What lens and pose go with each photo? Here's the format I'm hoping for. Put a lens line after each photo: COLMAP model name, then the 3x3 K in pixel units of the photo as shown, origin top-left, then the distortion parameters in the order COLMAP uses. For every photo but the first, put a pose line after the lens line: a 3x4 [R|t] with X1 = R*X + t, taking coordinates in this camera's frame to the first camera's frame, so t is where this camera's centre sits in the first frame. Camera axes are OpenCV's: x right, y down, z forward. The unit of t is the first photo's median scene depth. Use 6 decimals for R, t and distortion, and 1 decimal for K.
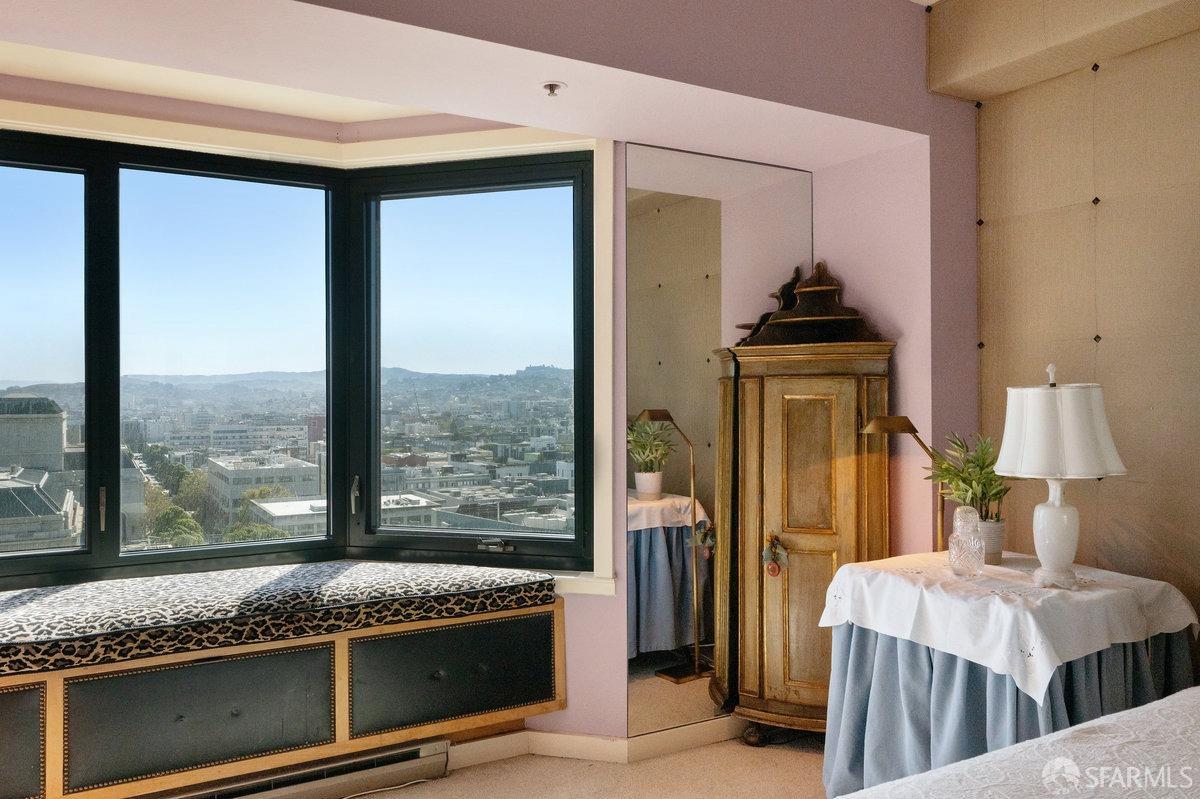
lens RADIAL K [[877.6, 0, 589.9], [0, 877.6, 410.8], [0, 0, 1]] dist [0.004022, -0.017969]
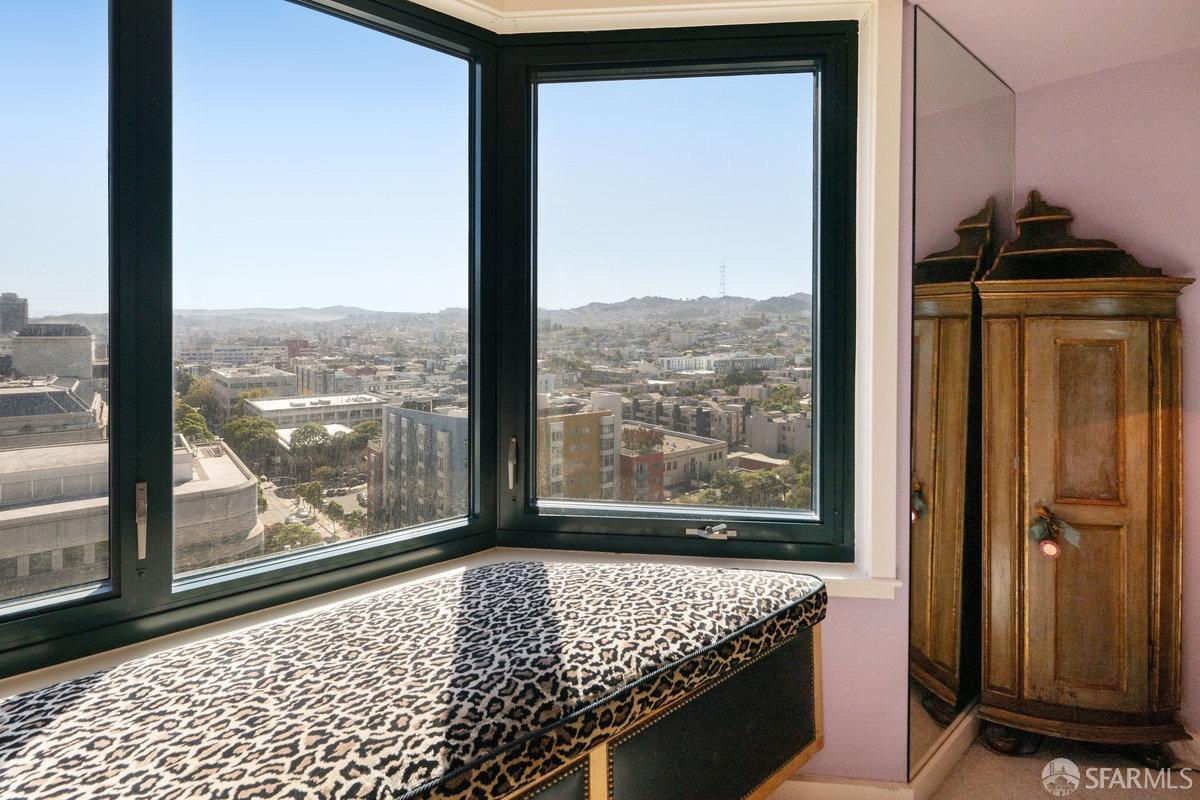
lens RADIAL K [[569.1, 0, 591.2], [0, 569.1, 343.1], [0, 0, 1]] dist [-0.001074, -0.000479]
pose [[0.983873, 0.008990, 0.178640, -0.311143], [-0.010473, 0.999918, 0.007359, -0.013375], [-0.178560, -0.009111, 0.983887, 0.542643]]
